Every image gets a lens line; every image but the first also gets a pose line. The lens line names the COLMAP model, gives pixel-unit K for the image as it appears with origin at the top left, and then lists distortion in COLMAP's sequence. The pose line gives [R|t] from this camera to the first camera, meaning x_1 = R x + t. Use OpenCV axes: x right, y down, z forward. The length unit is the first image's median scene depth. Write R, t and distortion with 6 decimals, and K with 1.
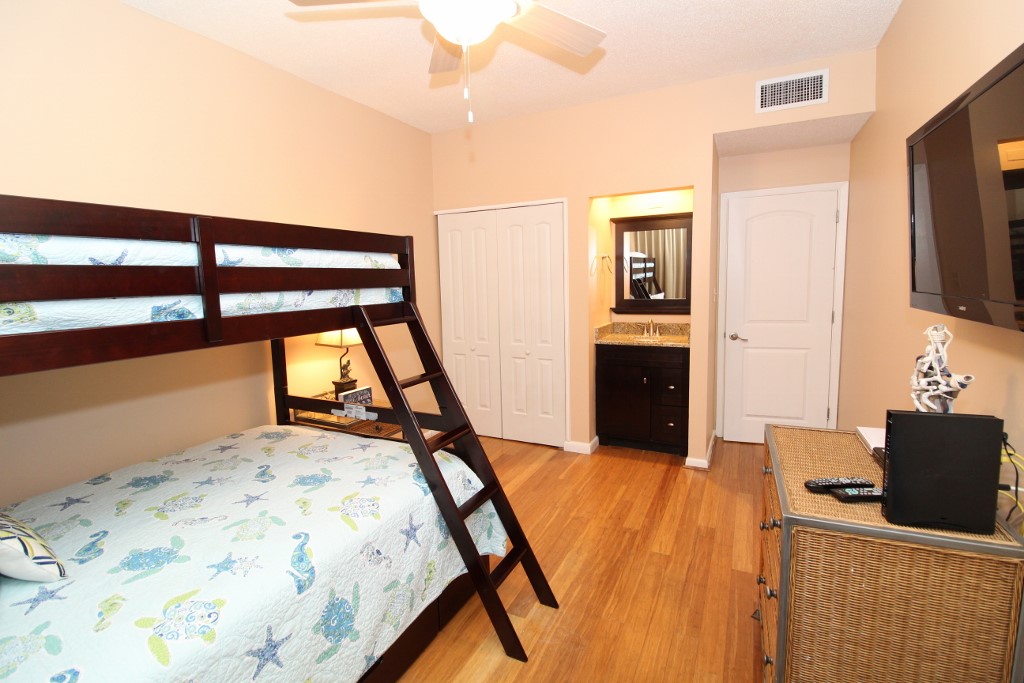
lens RADIAL K [[478.3, 0, 512.4], [0, 478.3, 339.1], [0, 0, 1]] dist [-0.012513, -0.001232]
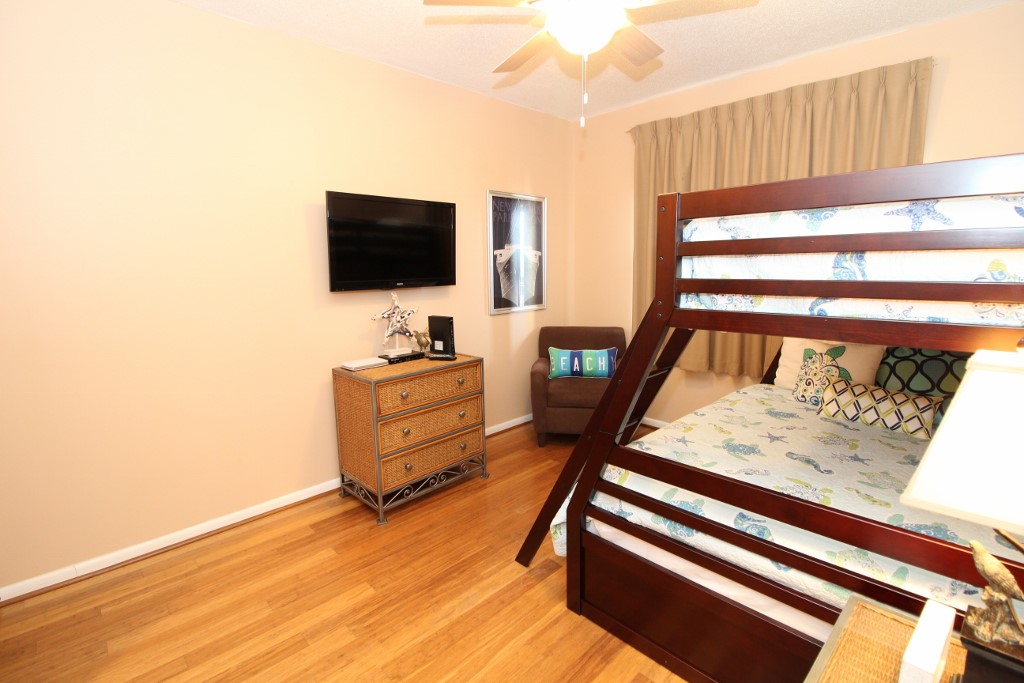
lens RADIAL K [[478.3, 0, 508.9], [0, 478.3, 338.3], [0, 0, 1]] dist [-0.012513, -0.001232]
pose [[-0.941893, -0.010219, 0.335758, -0.268635], [0.082603, 0.961798, 0.260999, -0.244490], [-0.325599, 0.273568, -0.905067, 1.934771]]
